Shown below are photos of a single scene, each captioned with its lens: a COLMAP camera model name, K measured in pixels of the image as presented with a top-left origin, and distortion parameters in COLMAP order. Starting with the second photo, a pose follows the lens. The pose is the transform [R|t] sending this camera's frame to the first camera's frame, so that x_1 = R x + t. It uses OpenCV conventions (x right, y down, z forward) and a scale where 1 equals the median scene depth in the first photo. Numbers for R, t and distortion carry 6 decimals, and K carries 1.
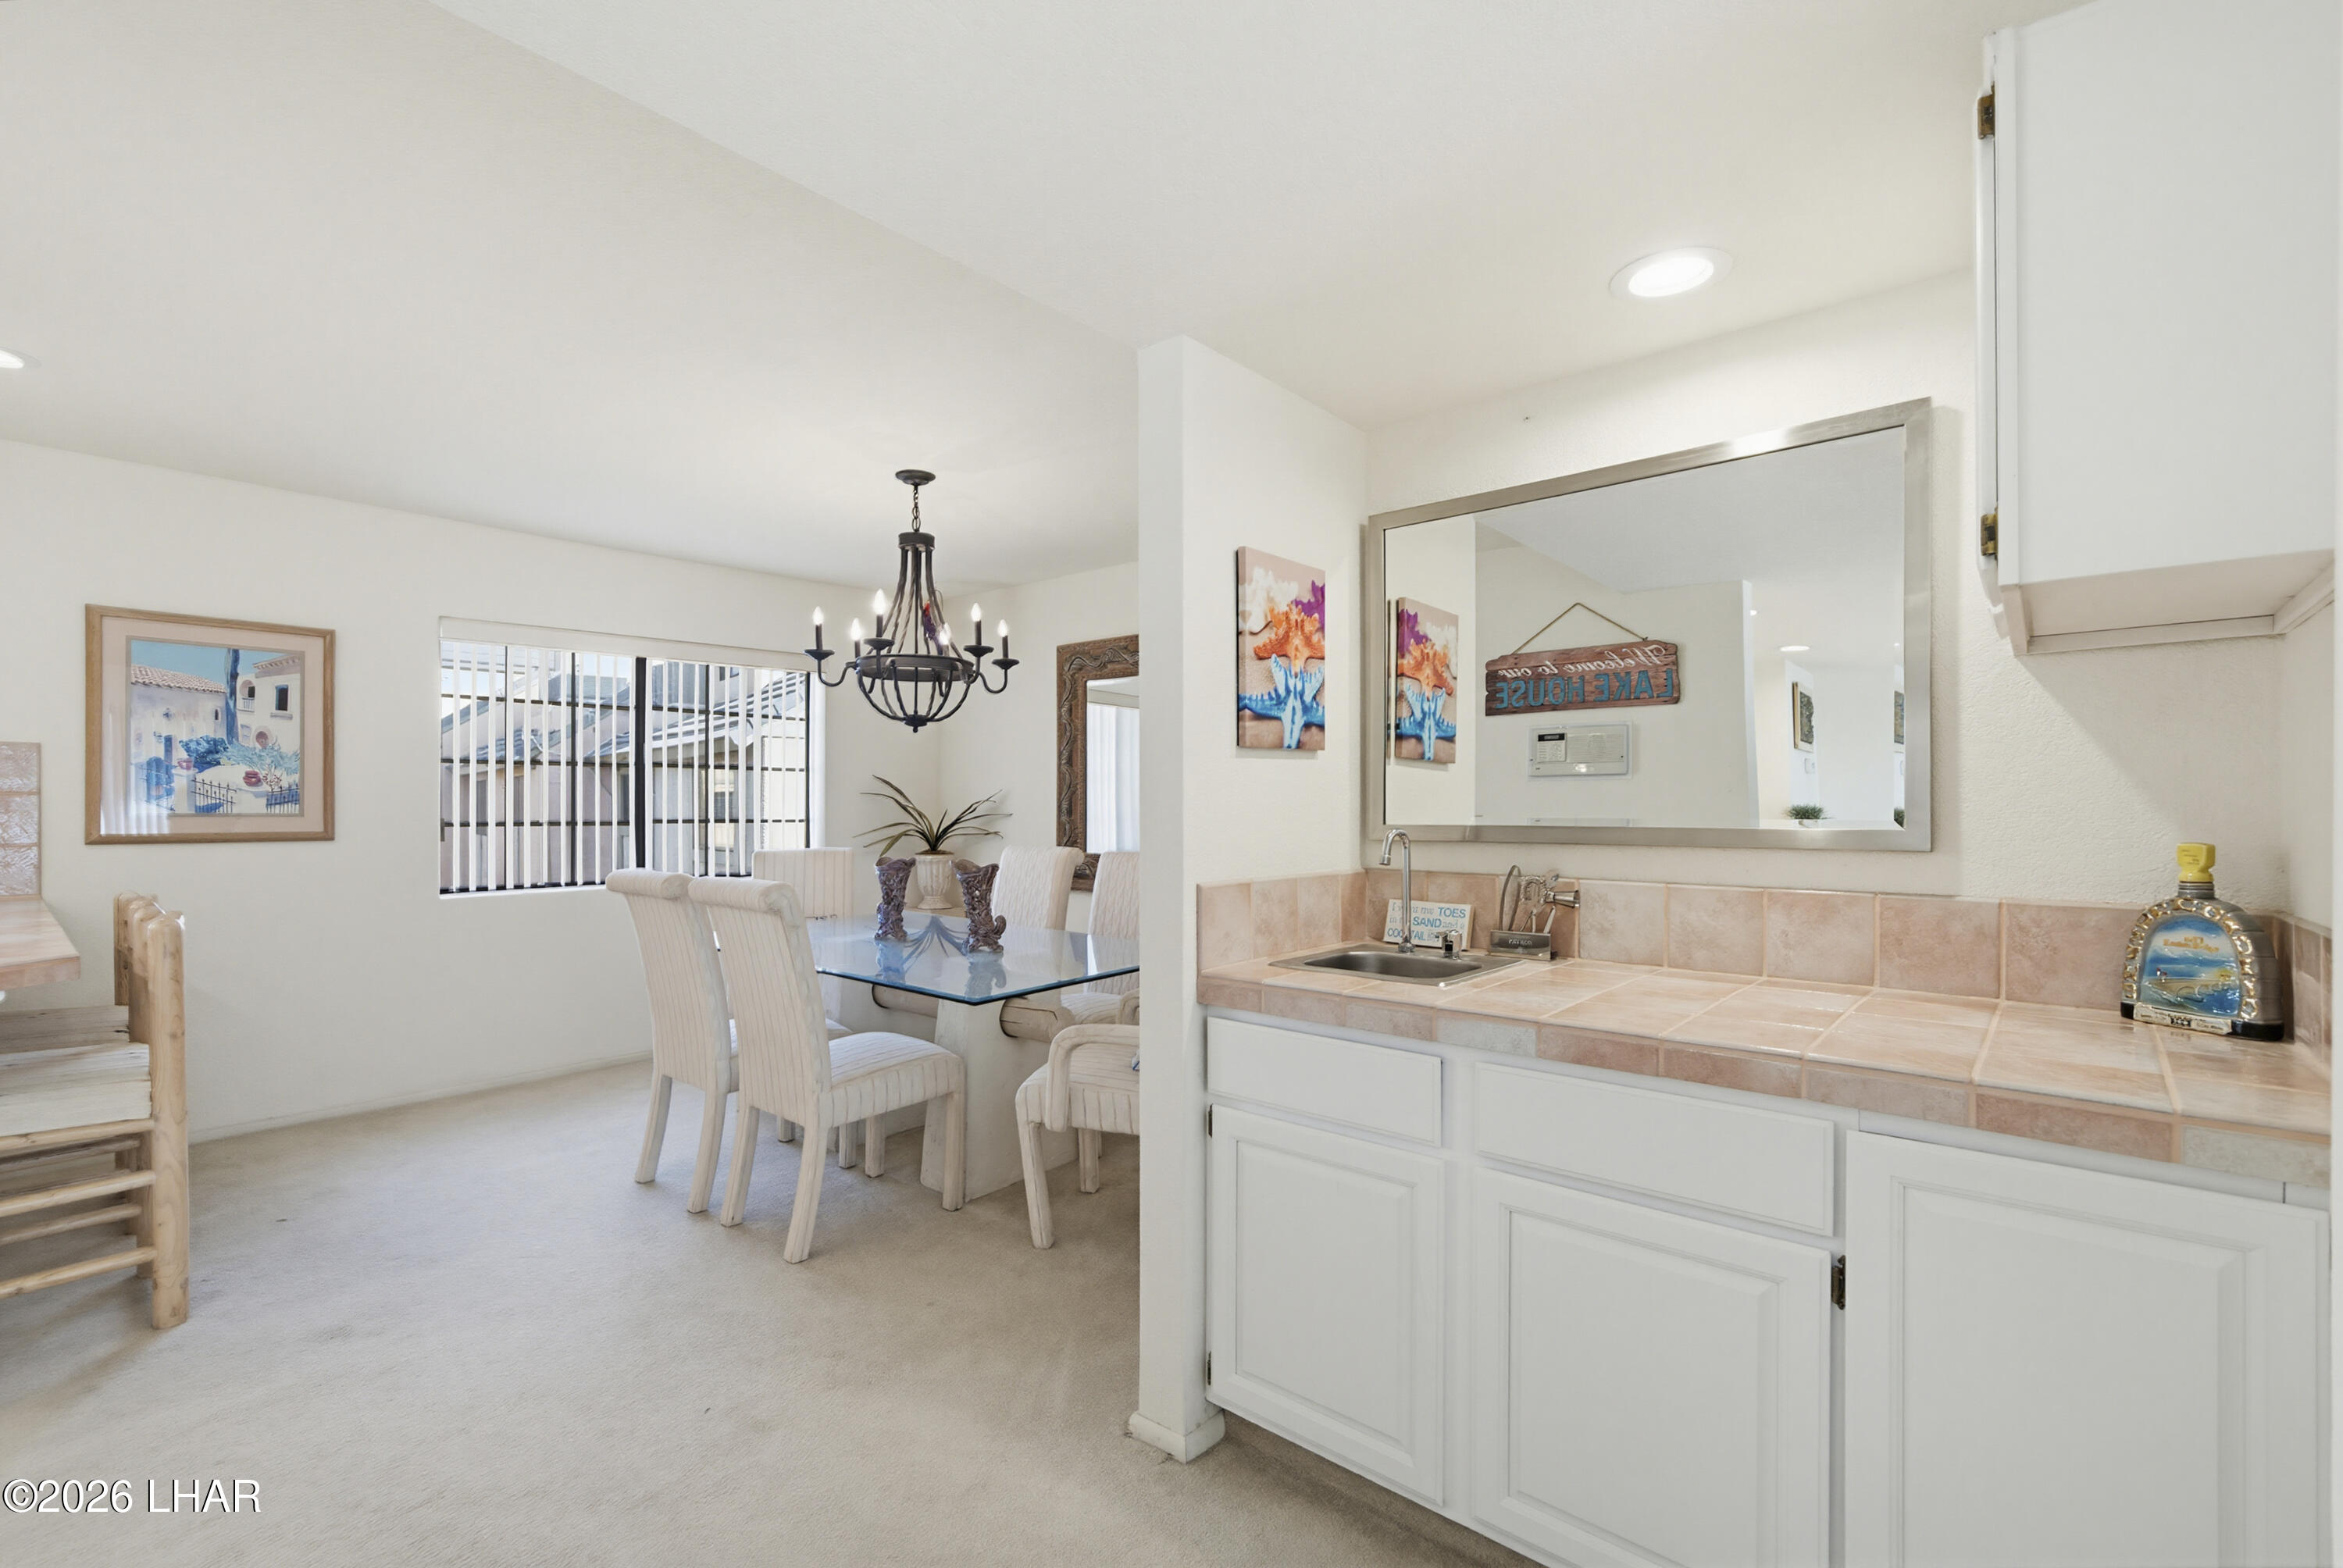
lens RADIAL K [[986.1, 0, 1169.8], [0, 986.1, 794.1], [0, 0, 1]] dist [-0.000233, -0.000008]
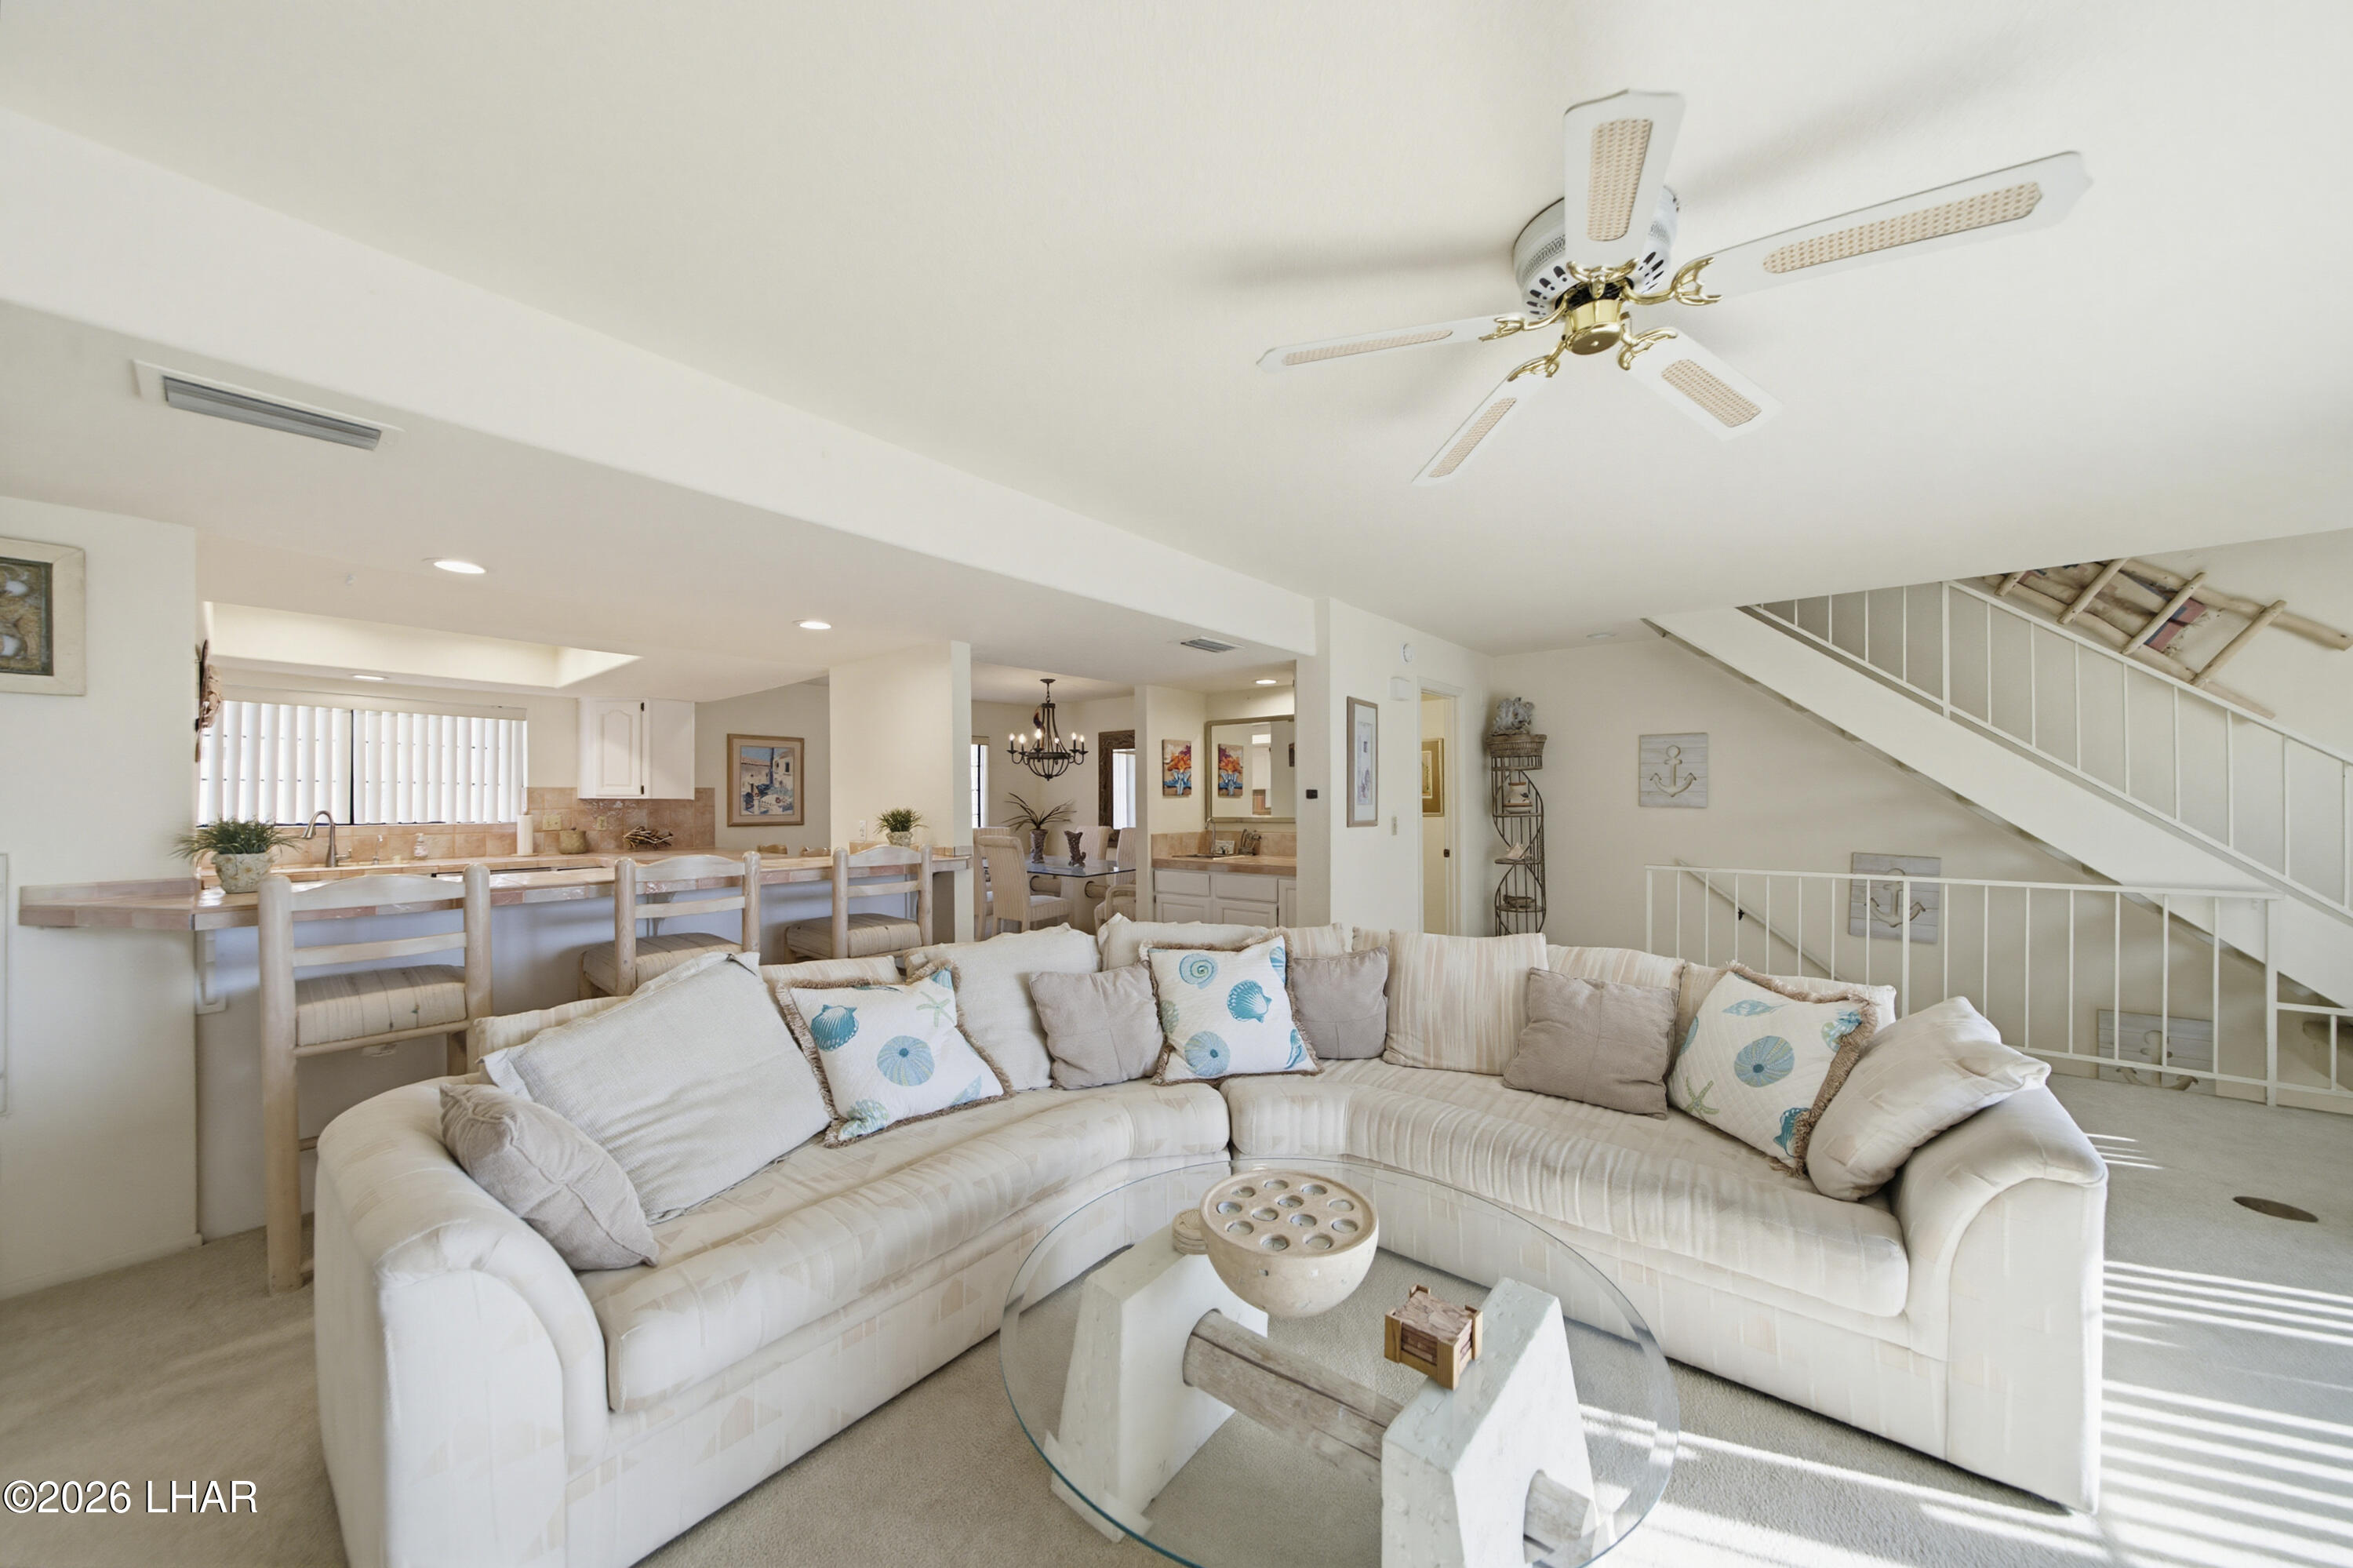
lens RADIAL K [[811.7, 0, 1180.8], [0, 811.7, 792.7], [0, 0, 1]] dist [-0.000016, 0.000000]
pose [[0.999809, -0.005050, 0.018861, 0.044107], [0.004924, 0.999965, 0.006718, -0.044834], [-0.018894, -0.006624, 0.999800, -1.107101]]
